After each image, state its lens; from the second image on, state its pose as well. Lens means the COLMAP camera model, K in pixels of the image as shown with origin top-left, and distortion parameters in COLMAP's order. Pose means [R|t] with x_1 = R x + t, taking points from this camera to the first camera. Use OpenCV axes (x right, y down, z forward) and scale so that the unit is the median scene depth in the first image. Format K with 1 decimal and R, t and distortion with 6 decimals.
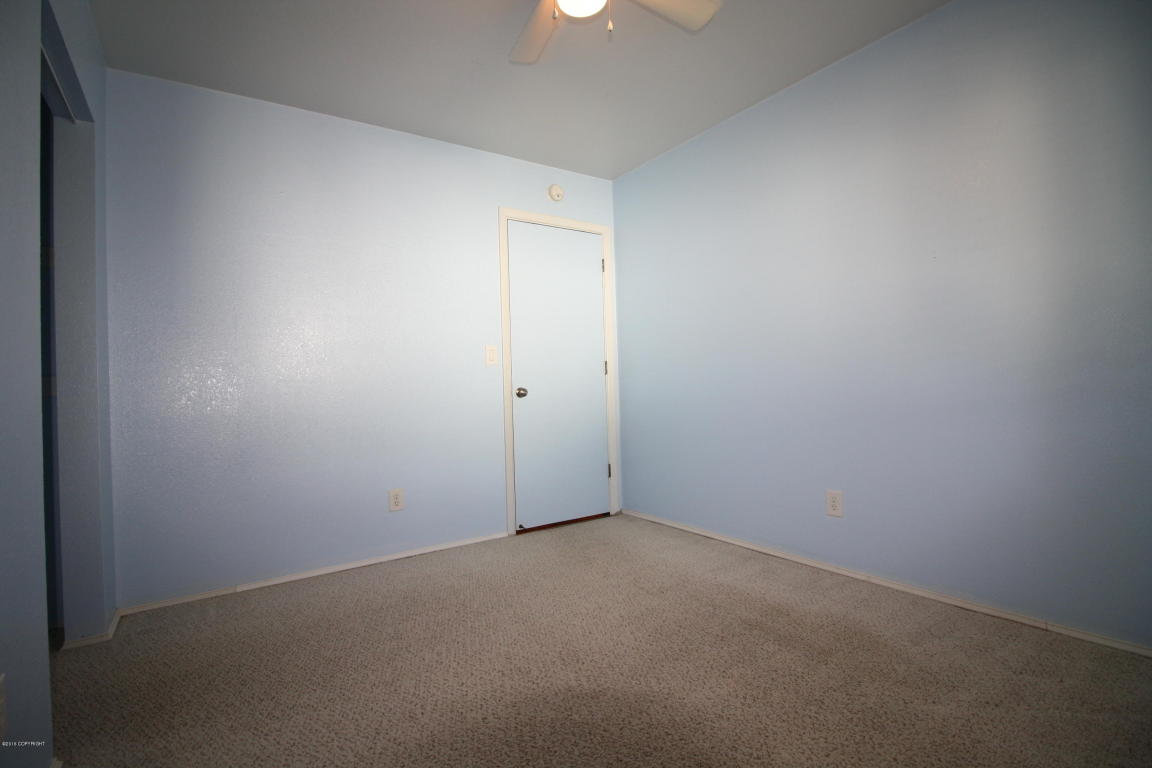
lens RADIAL K [[537.7, 0, 573.9], [0, 537.7, 381.4], [0, 0, 1]] dist [-0.002016, -0.011674]
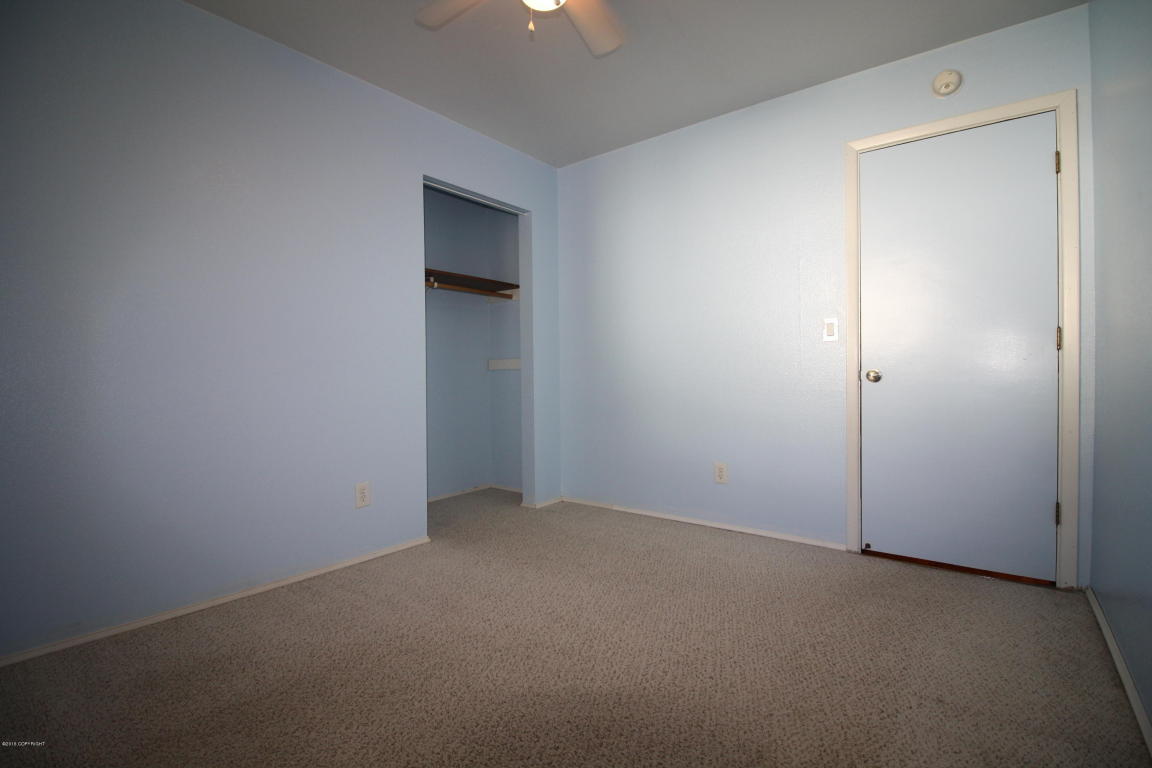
lens RADIAL K [[537.7, 0, 574.5], [0, 537.7, 384.1], [0, 0, 1]] dist [-0.002016, -0.011674]
pose [[0.301575, 0.047715, -0.952248, 0.510174], [0.004172, 0.998671, 0.051362, -0.008148], [0.953433, -0.019463, 0.300975, 0.362978]]
